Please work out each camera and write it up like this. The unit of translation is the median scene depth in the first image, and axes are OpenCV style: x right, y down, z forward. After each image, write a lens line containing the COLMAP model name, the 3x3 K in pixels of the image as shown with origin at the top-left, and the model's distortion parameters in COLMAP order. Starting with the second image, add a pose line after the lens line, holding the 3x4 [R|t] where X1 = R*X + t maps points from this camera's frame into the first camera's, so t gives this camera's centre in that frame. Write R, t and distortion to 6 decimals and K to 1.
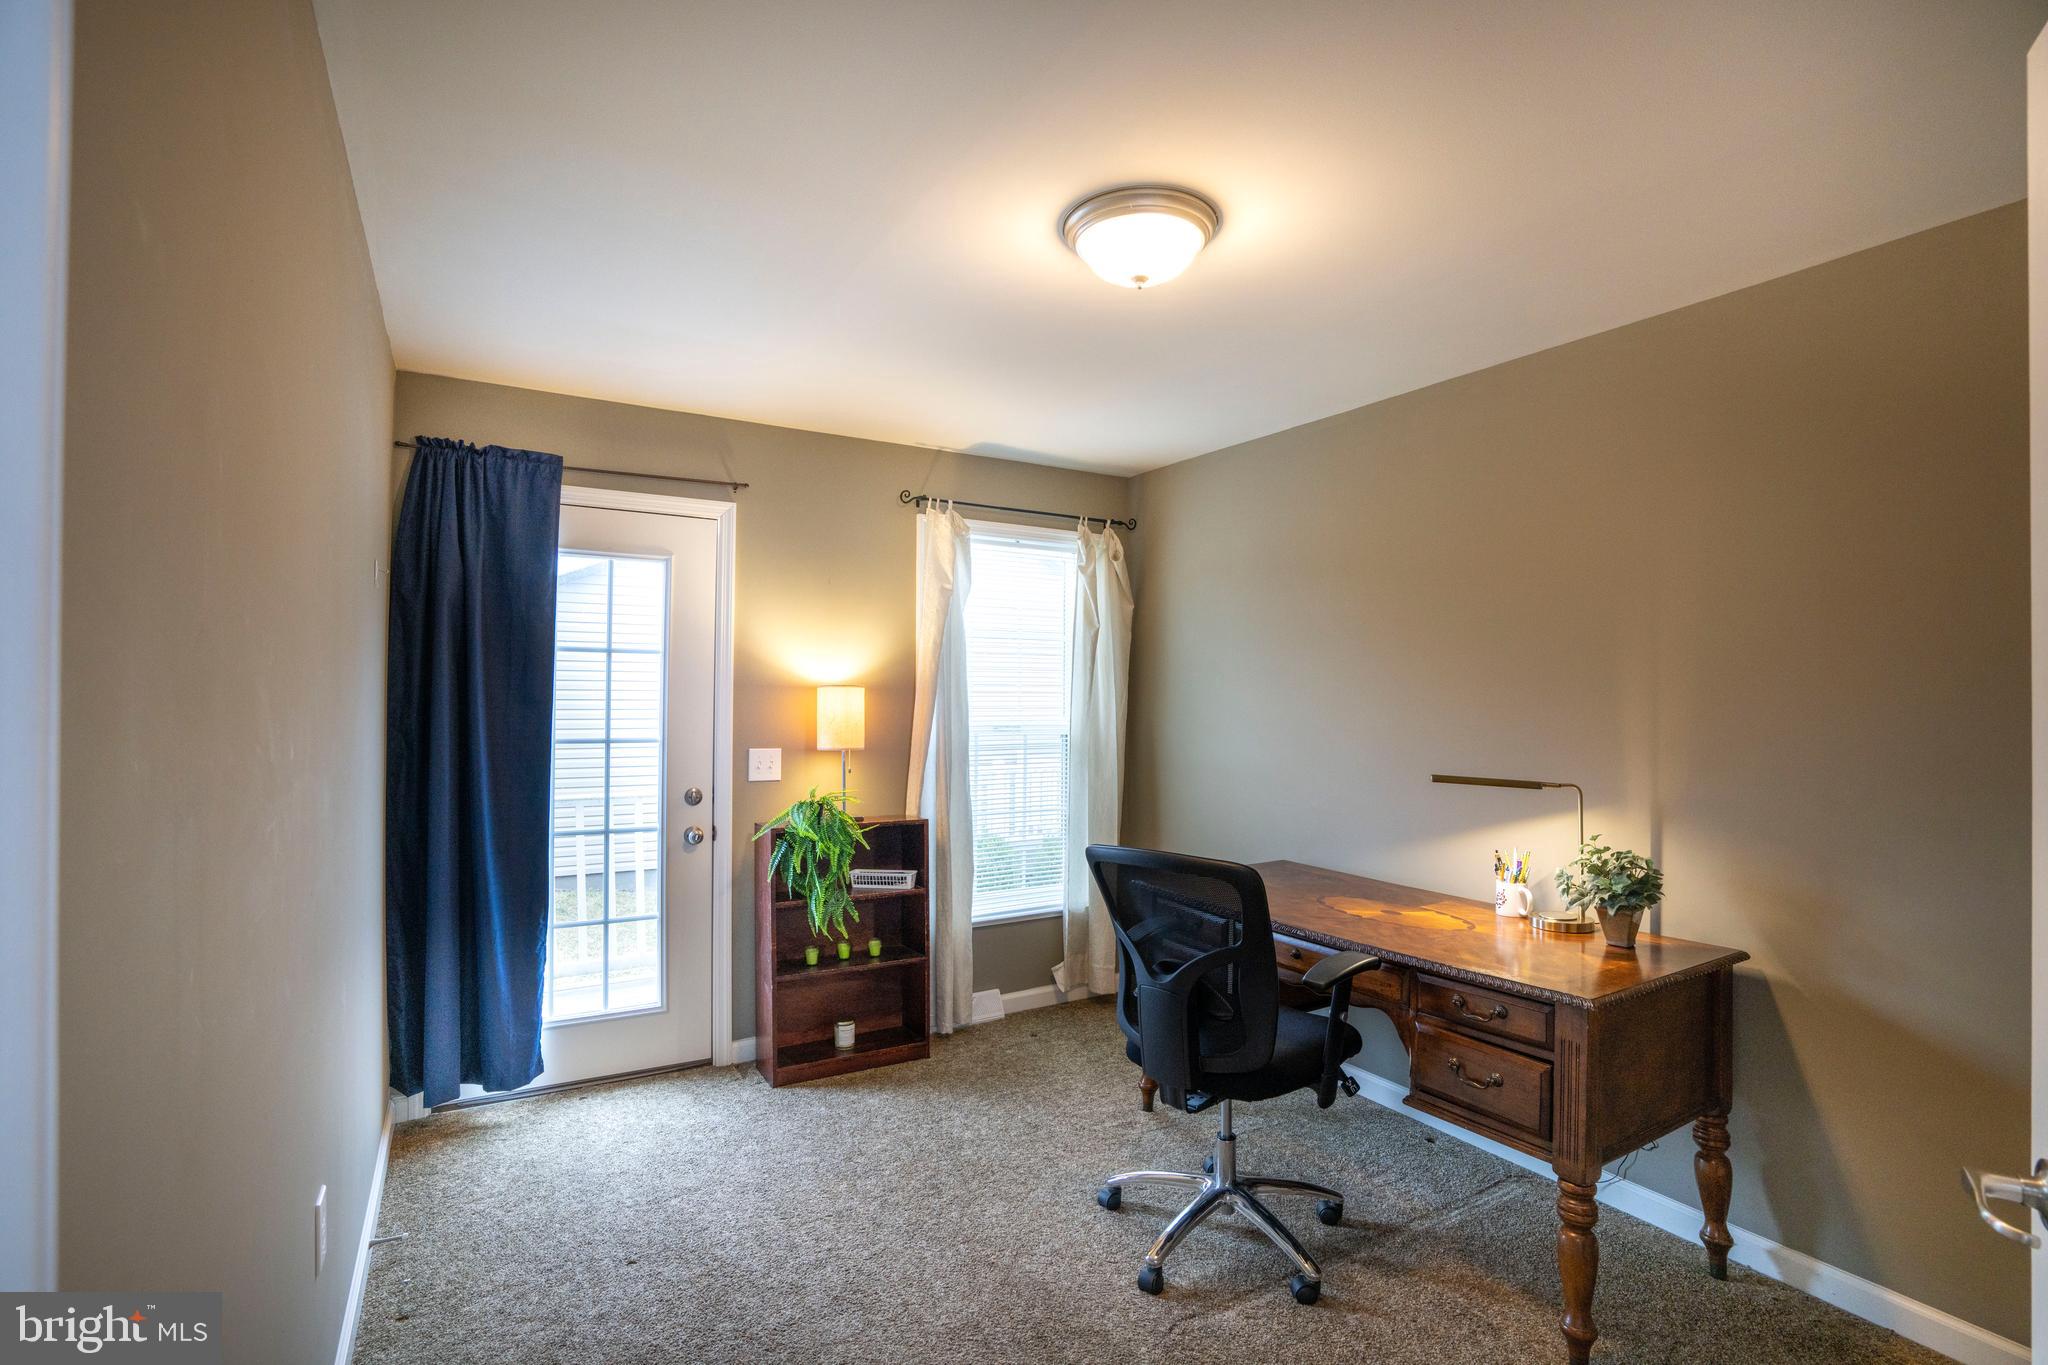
lens RADIAL K [[942.5, 0, 1018.6], [0, 942.5, 685.0], [0, 0, 1]] dist [-0.070950, 0.029909]
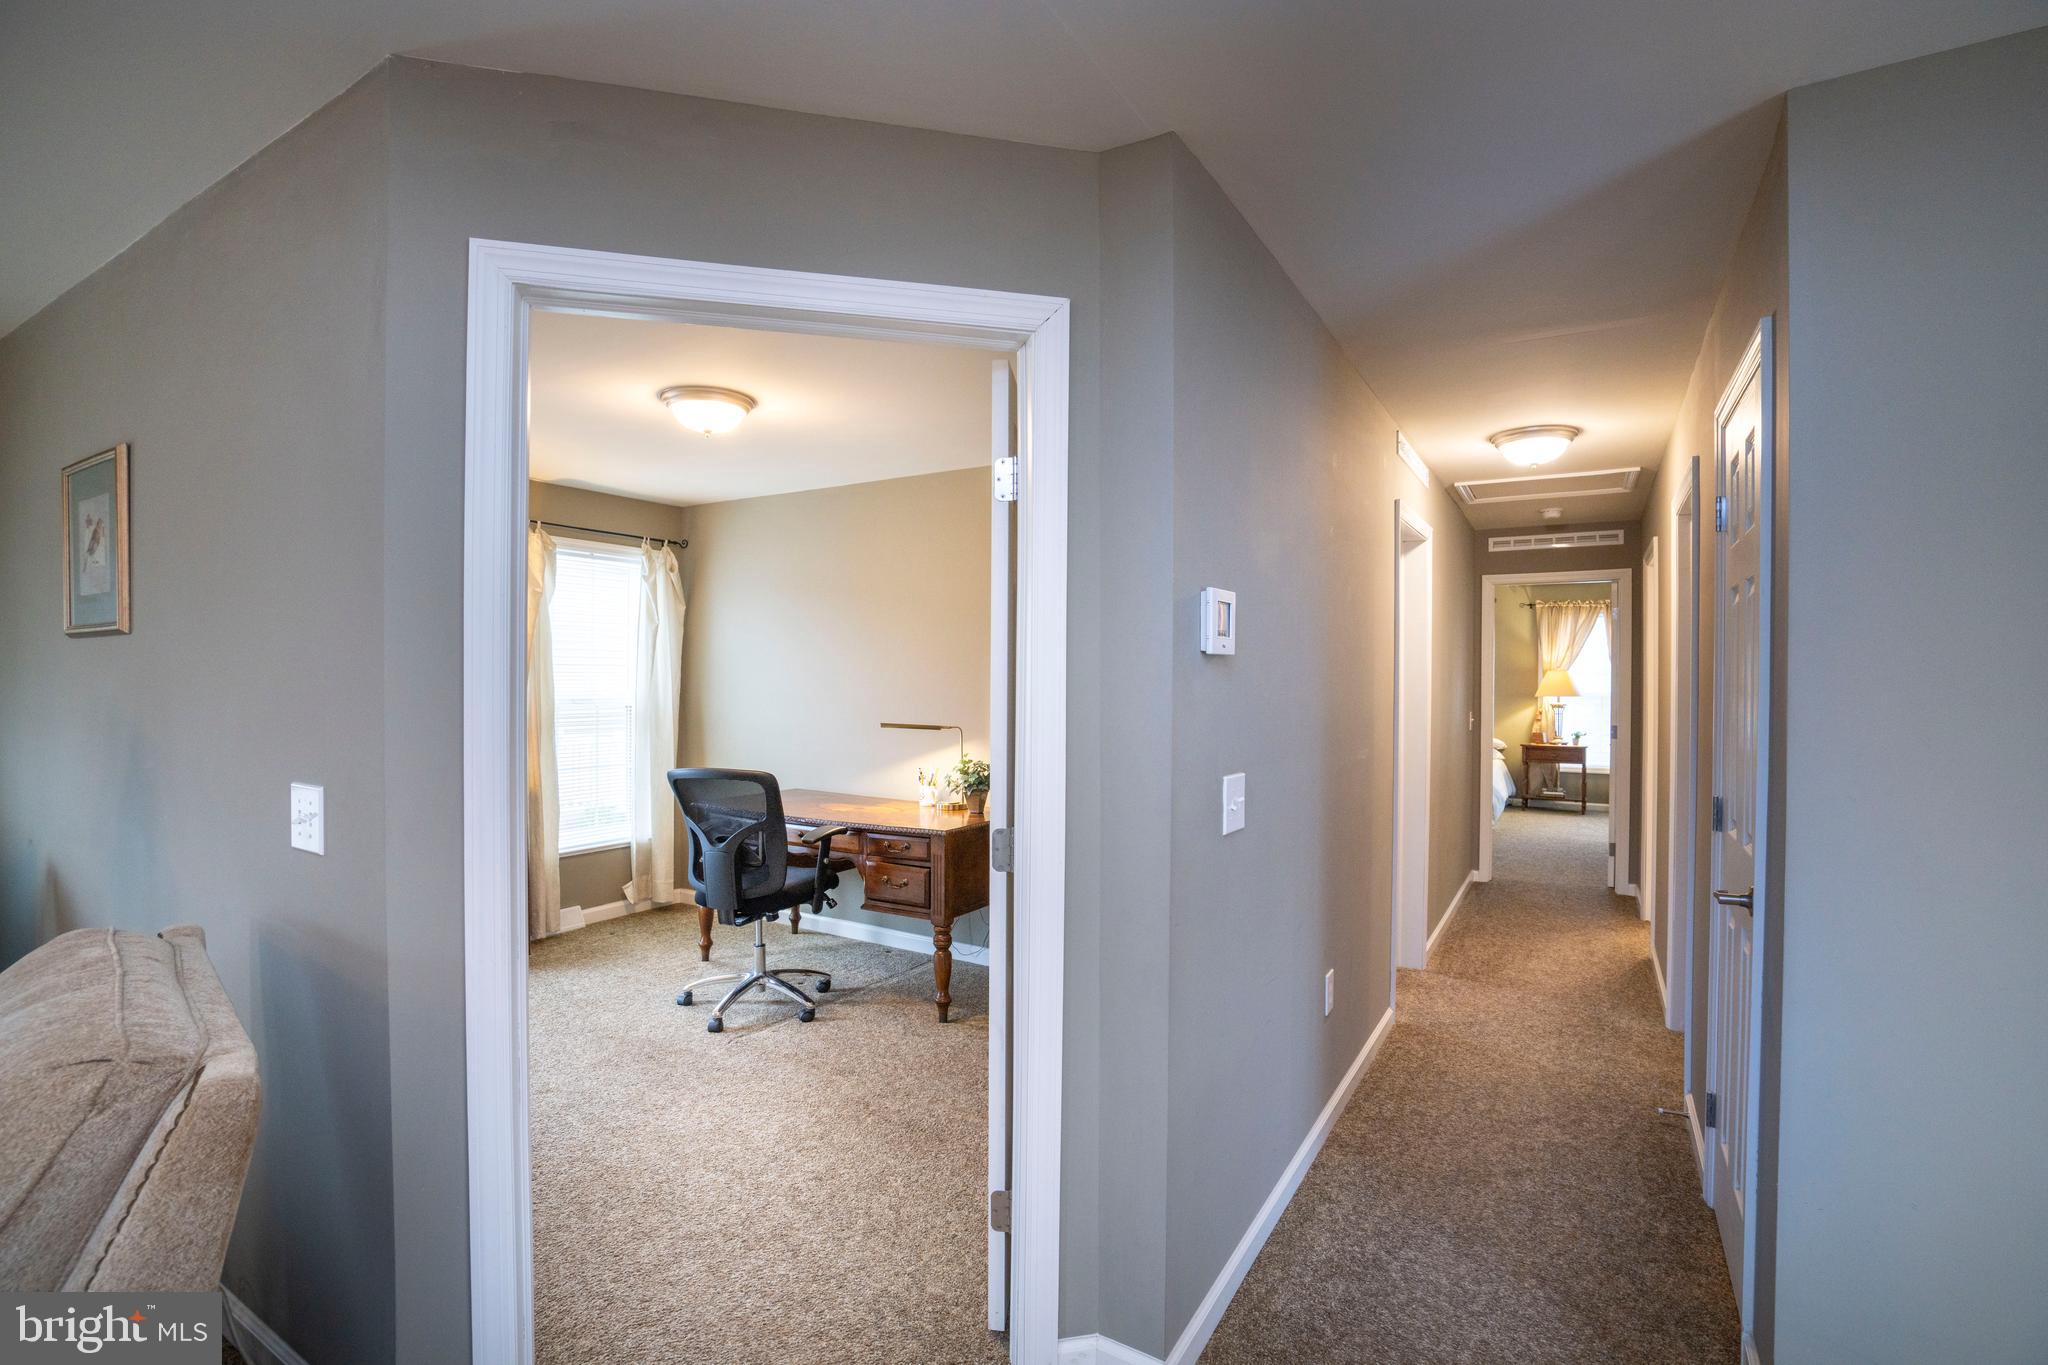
lens RADIAL K [[942.5, 0, 1018.6], [0, 942.5, 685.0], [0, 0, 1]] dist [-0.070950, 0.029909]
pose [[0.883175, -0.005075, 0.469016, -0.106814], [-0.005859, 0.999744, 0.021851, -0.009124], [-0.469007, -0.022046, 0.882919, -0.497781]]
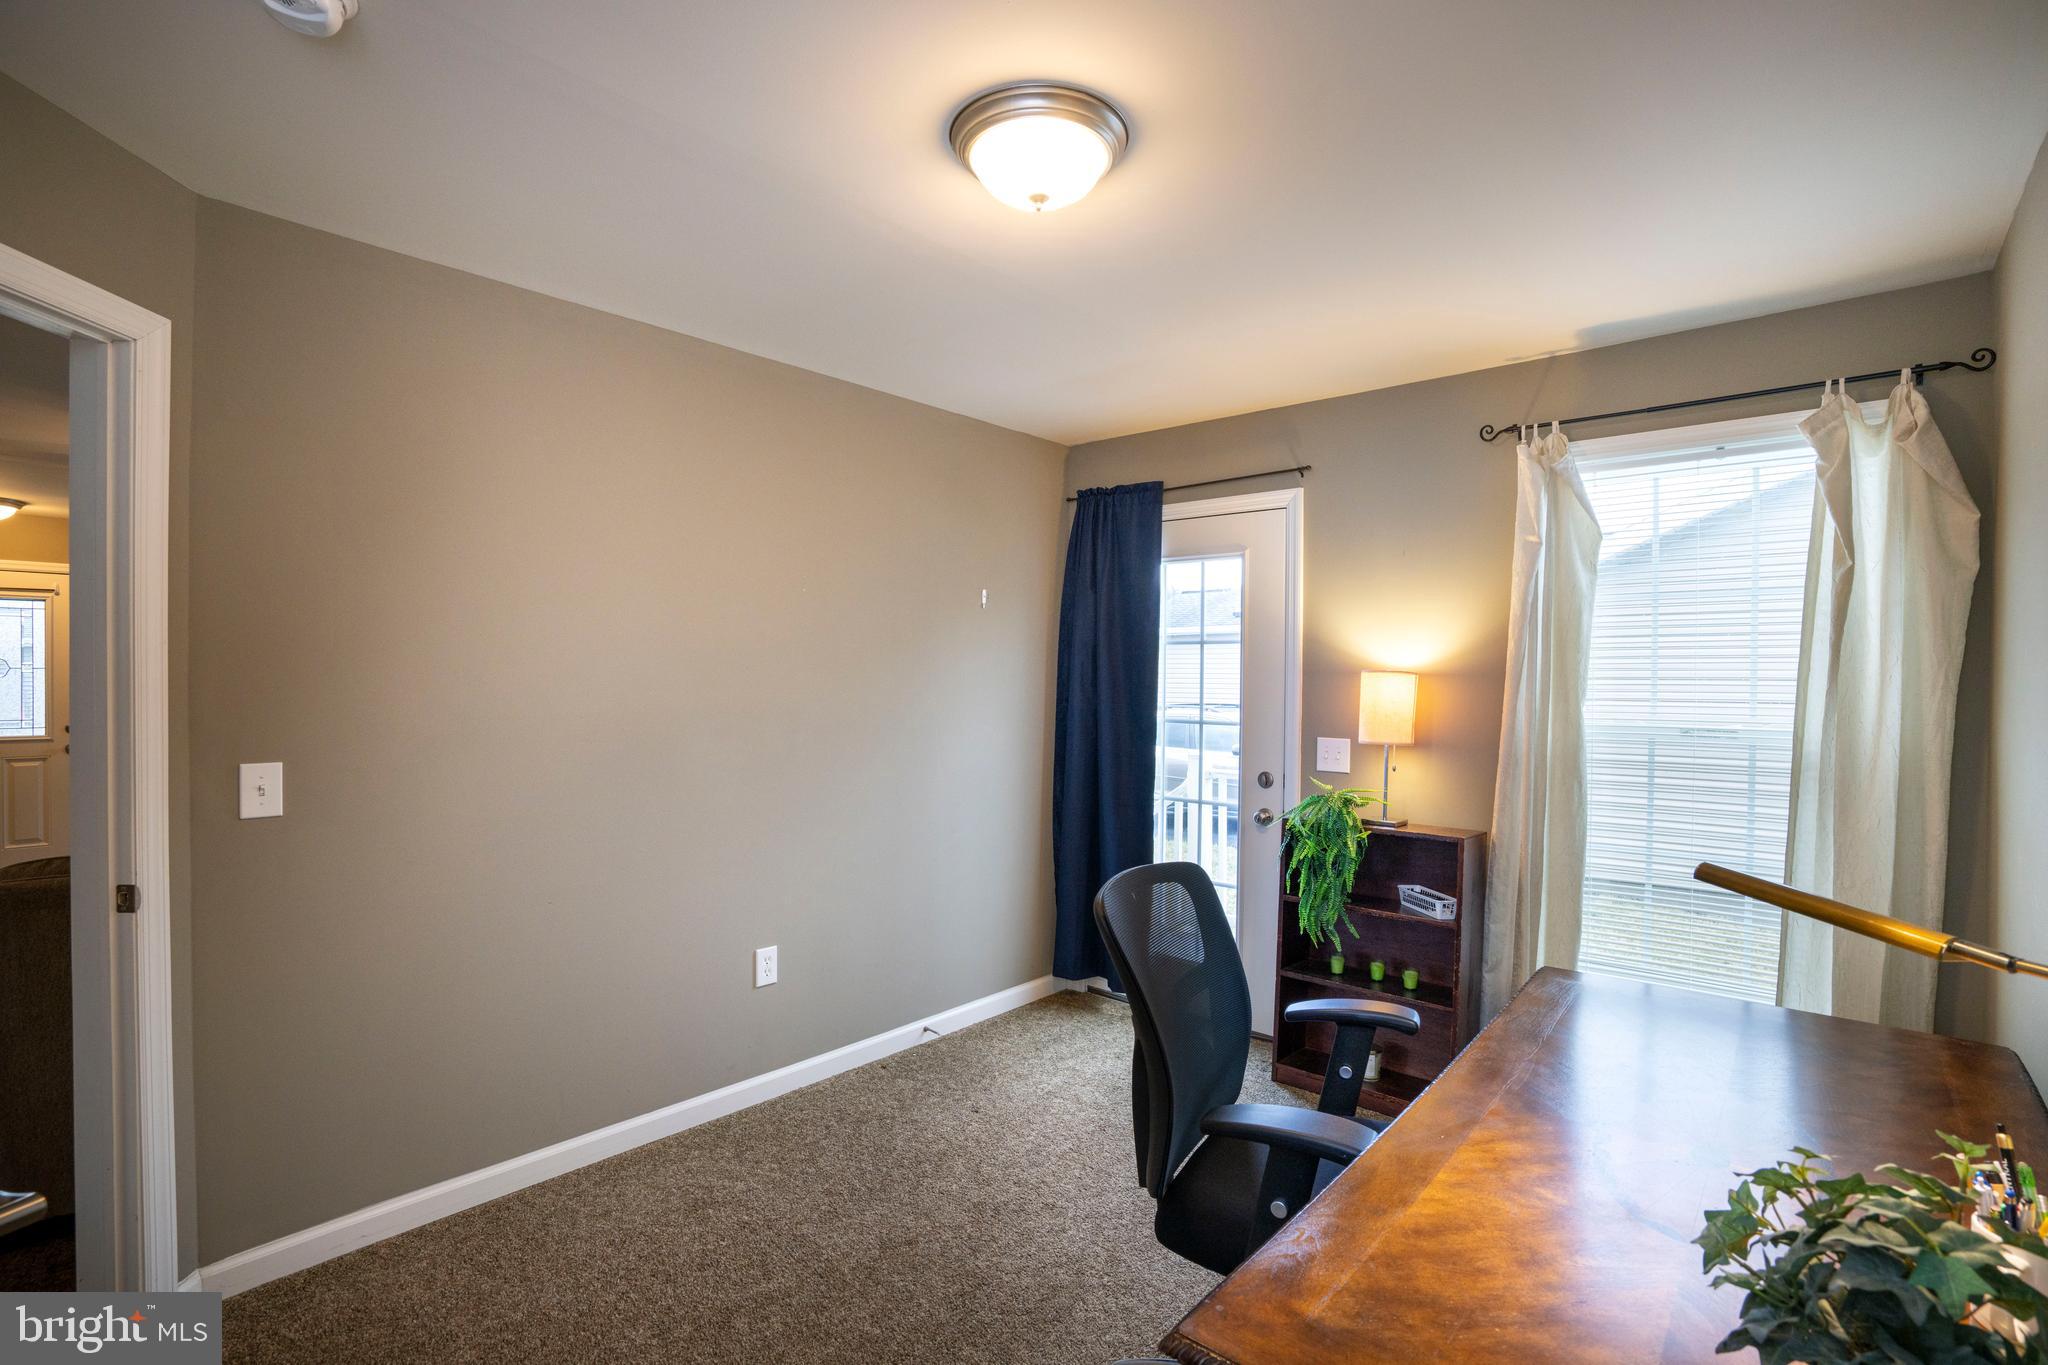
lens RADIAL K [[942.5, 0, 1018.6], [0, 942.5, 685.0], [0, 0, 1]] dist [-0.070950, 0.029909]
pose [[0.302243, 0.003246, -0.953225, 0.603215], [0.003775, 0.999982, 0.004602, 0.009058], [0.953223, -0.004989, 0.302226, 0.458353]]
